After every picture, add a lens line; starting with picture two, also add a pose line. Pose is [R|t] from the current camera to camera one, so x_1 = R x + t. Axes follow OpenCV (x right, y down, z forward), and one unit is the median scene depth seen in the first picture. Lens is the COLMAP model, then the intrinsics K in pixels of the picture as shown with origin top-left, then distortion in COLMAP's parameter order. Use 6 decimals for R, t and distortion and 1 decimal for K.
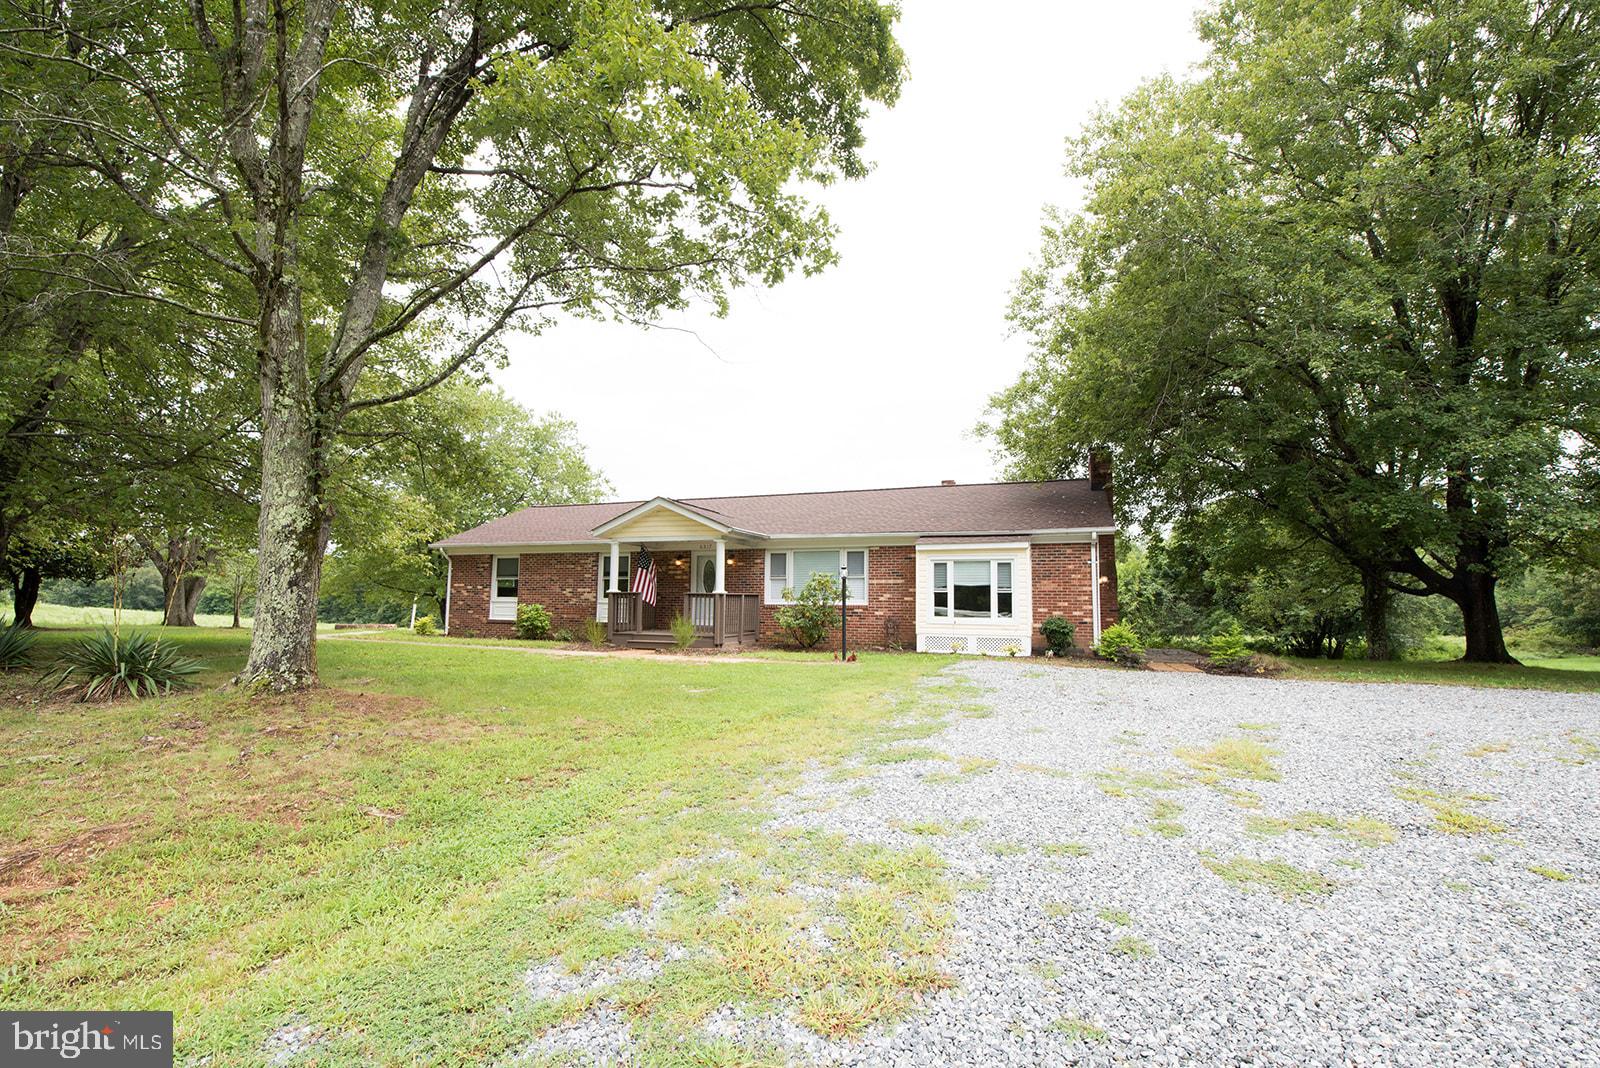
lens RADIAL K [[702.6, 0, 800.0], [0, 702.6, 534.0], [0, 0, 1]] dist [-0.037241, -0.000120]
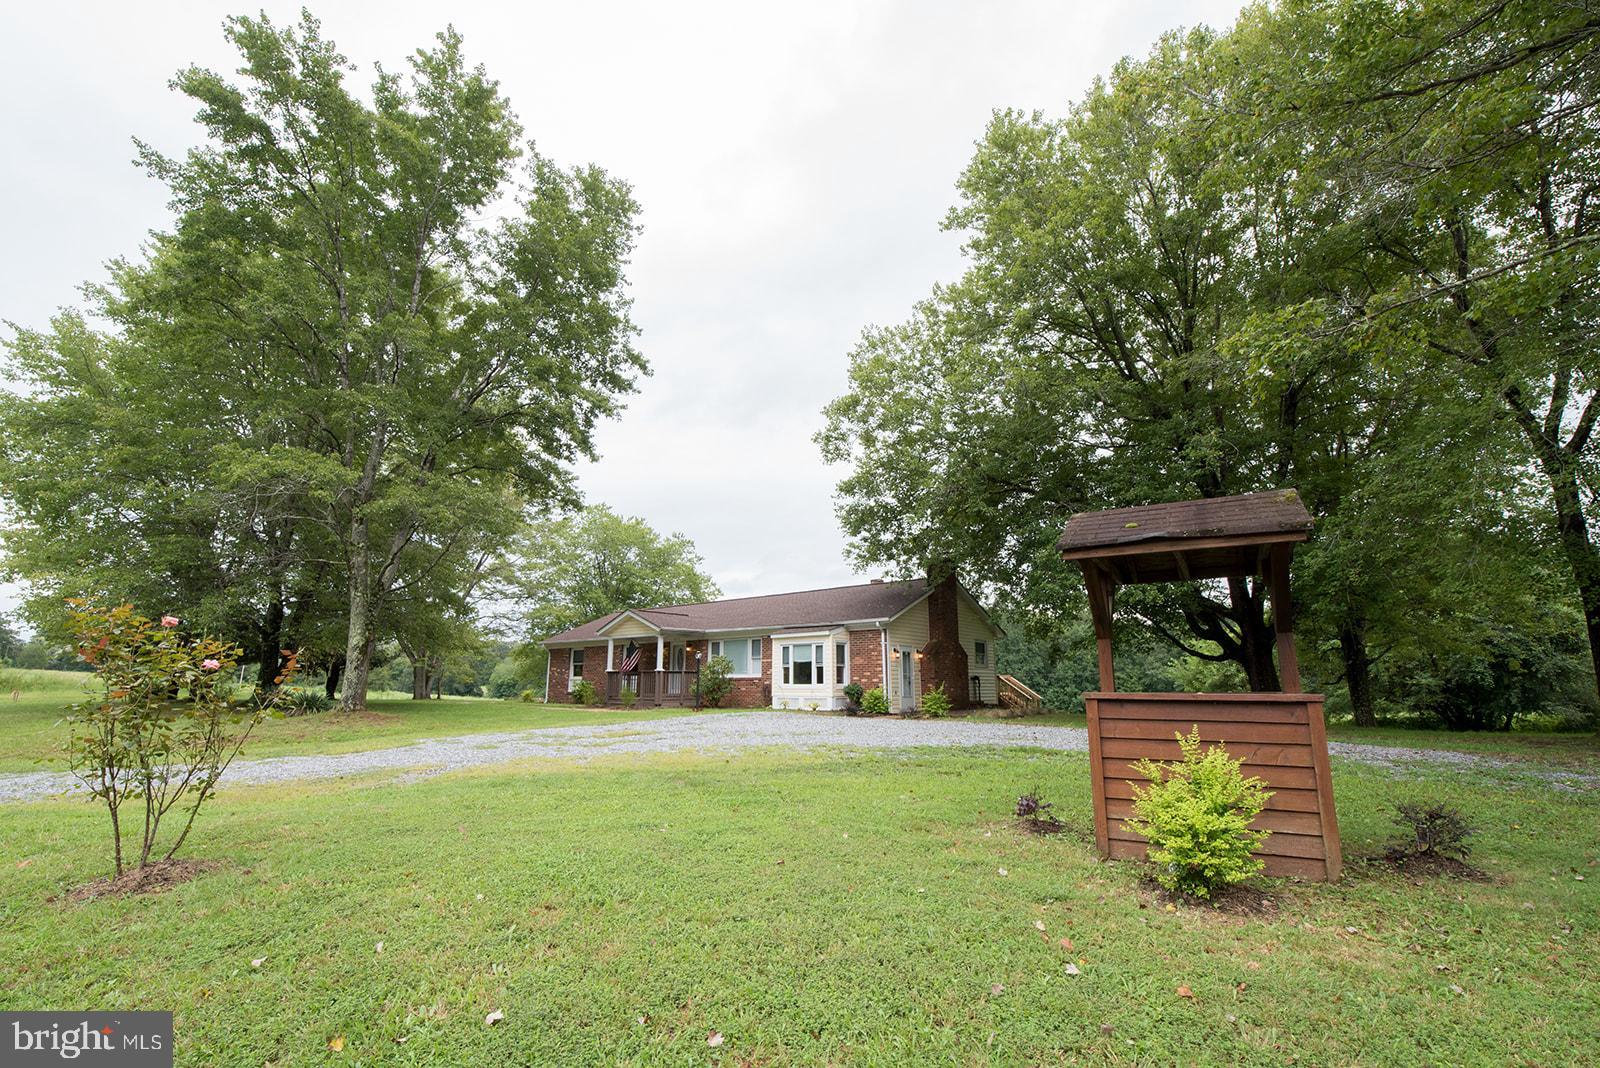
lens RADIAL K [[695.1, 0, 794.0], [0, 695.1, 549.7], [0, 0, 1]] dist [-0.020595, -0.000206]
pose [[0.943845, -0.075126, -0.321734, 0.863590], [0.045128, 0.993992, -0.099711, -0.018019], [0.327292, 0.079593, 0.941565, -0.464433]]
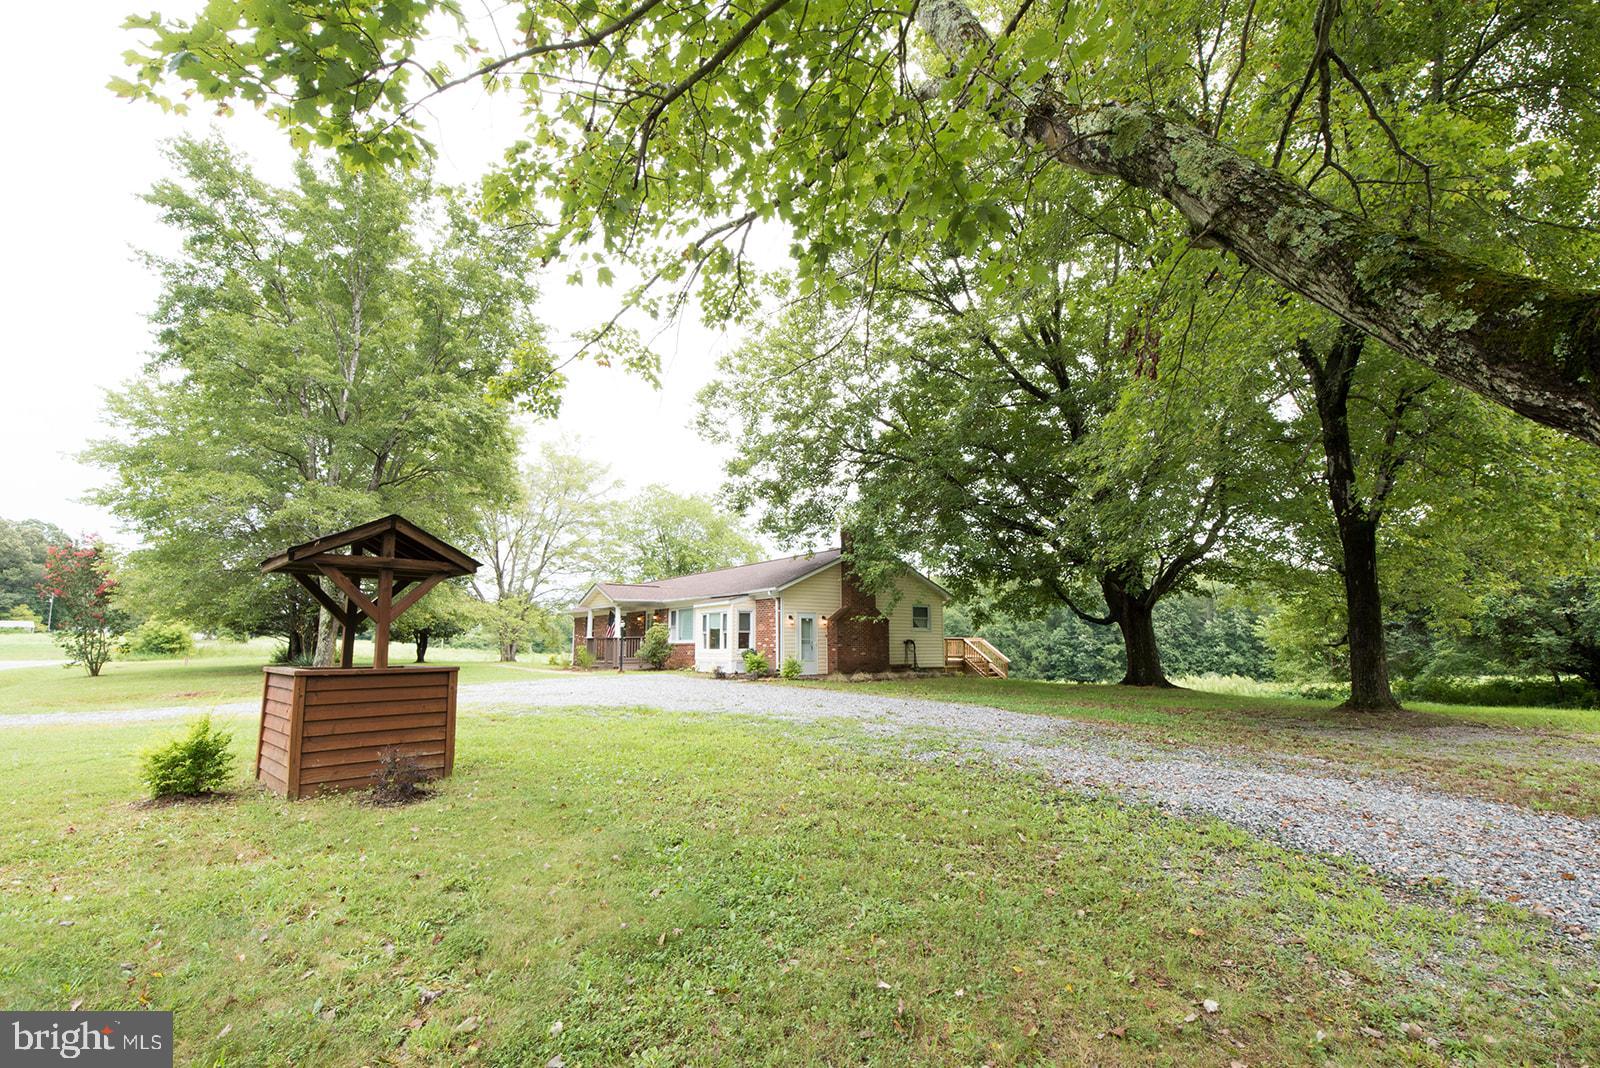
lens RADIAL K [[695.1, 0, 794.0], [0, 695.1, 549.7], [0, 0, 1]] dist [-0.020595, -0.000206]
pose [[0.849774, -0.088096, -0.519733, 1.500117], [0.068508, 0.996031, -0.056817, -0.004158], [0.522676, 0.012676, 0.852437, -0.307074]]
